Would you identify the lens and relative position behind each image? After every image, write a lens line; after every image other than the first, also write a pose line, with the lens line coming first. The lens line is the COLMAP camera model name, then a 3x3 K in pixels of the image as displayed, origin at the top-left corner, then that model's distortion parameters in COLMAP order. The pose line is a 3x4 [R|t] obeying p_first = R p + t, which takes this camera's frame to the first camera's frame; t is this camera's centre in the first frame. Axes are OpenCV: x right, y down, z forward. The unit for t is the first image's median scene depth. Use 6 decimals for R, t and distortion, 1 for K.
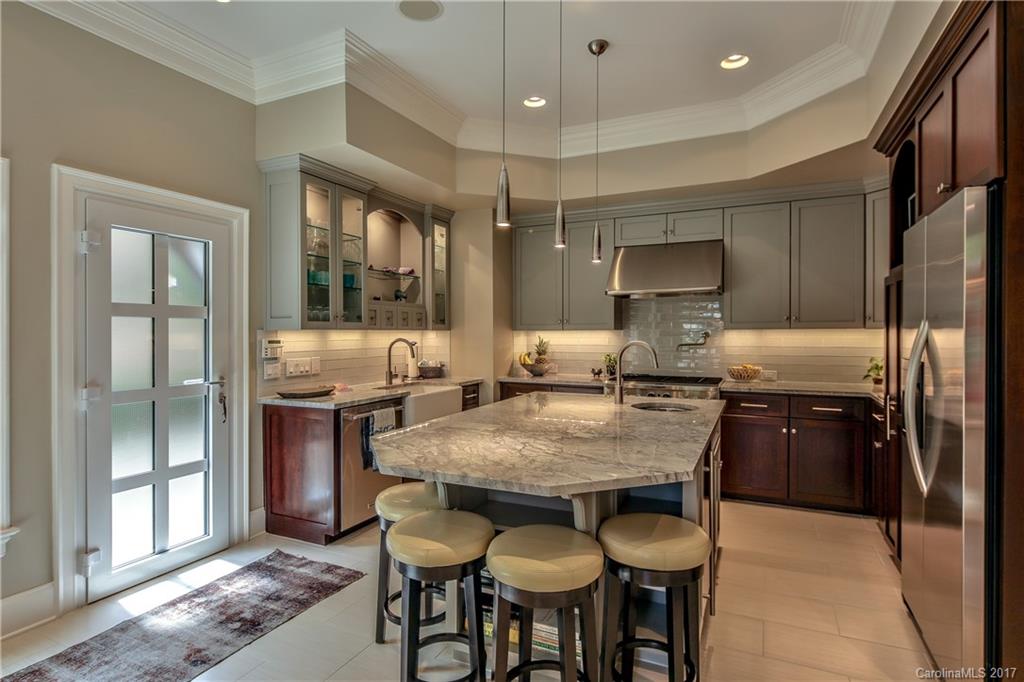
lens RADIAL K [[521.9, 0, 514.5], [0, 521.9, 338.2], [0, 0, 1]] dist [0.002705, 0.000056]
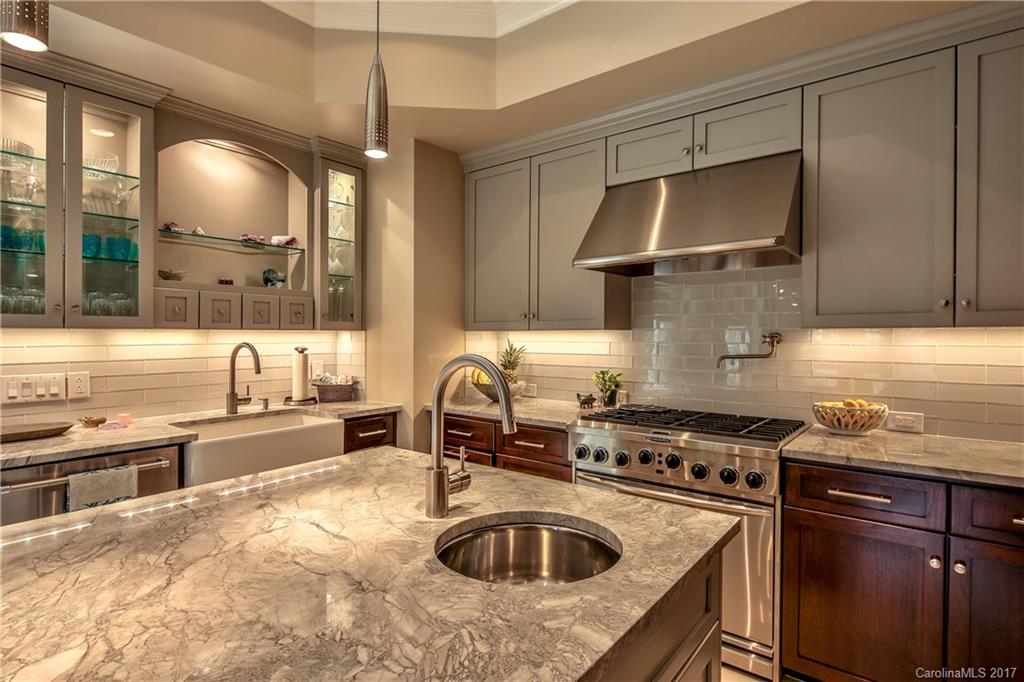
lens RADIAL K [[526.4, 0, 512.0], [0, 526.4, 341.0], [0, 0, 1]] dist [-0.000511, -0.000792]
pose [[0.973900, 0.004734, -0.226927, 0.233147], [-0.004409, 0.999988, 0.001939, -0.003910], [0.226933, -0.000888, 0.973910, 0.422892]]
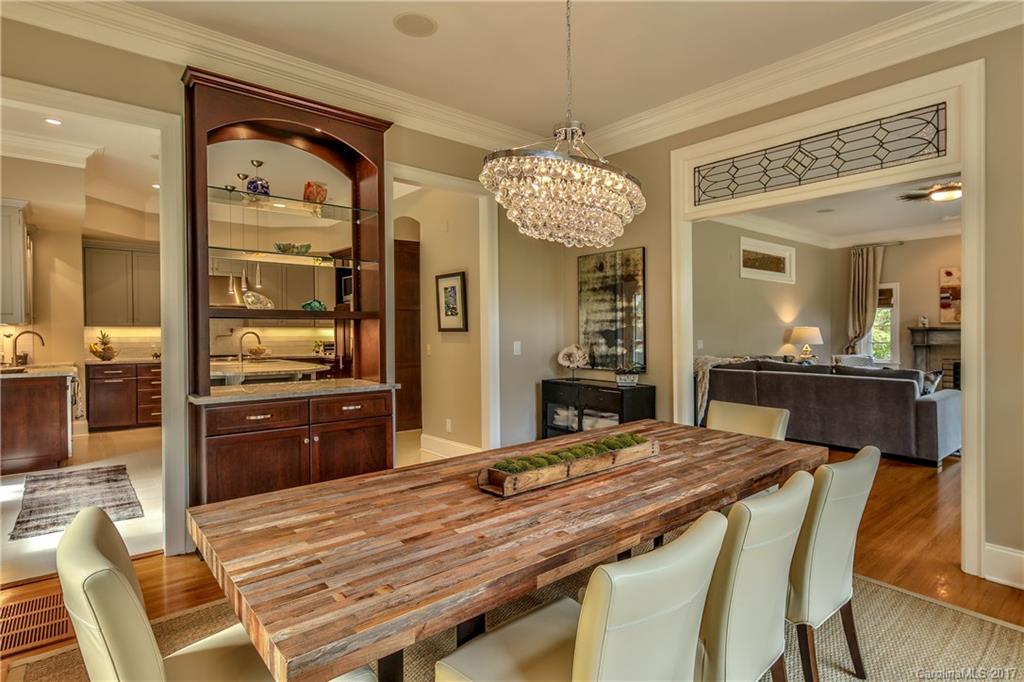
lens RADIAL K [[521.9, 0, 514.5], [0, 521.9, 338.2], [0, 0, 1]] dist [0.002705, 0.000056]
pose [[0.409910, -0.009703, 0.912074, -0.849656], [0.013605, 0.999897, 0.004523, 0.026486], [-0.912024, 0.010555, 0.410000, -0.574839]]
